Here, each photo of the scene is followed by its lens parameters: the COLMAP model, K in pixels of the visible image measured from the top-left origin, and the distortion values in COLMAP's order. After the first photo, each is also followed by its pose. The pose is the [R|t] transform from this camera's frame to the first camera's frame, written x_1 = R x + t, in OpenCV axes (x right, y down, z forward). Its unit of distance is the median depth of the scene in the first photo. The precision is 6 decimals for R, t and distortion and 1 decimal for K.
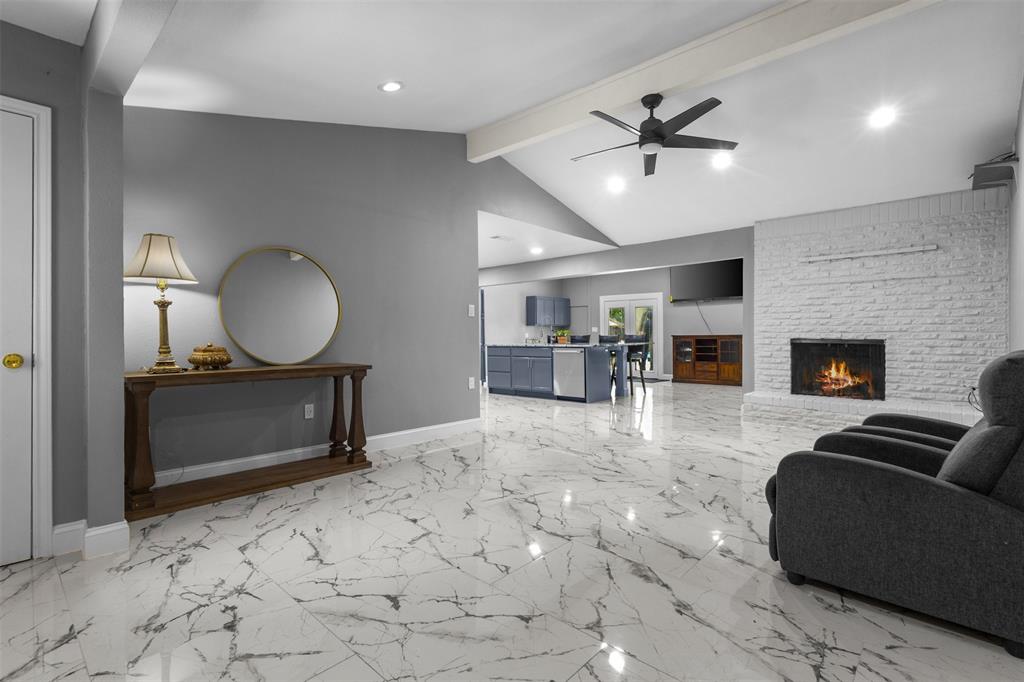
lens RADIAL K [[480.6, 0, 542.3], [0, 480.6, 334.3], [0, 0, 1]] dist [-0.001550, 0.001054]
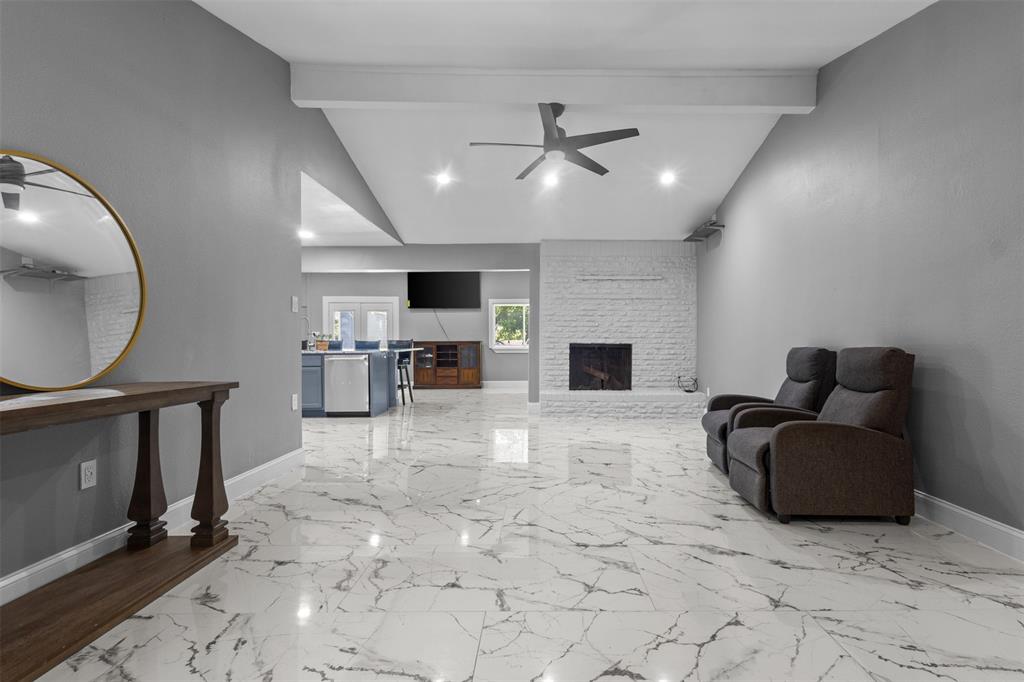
lens RADIAL K [[480.6, 0, 516.8], [0, 480.6, 343.1], [0, 0, 1]] dist [-0.001550, 0.001054]
pose [[0.738736, 0.002142, 0.673992, -0.427567], [-0.001791, 0.999998, -0.001215, 0.011616], [-0.673993, -0.000310, 0.738738, 0.243617]]
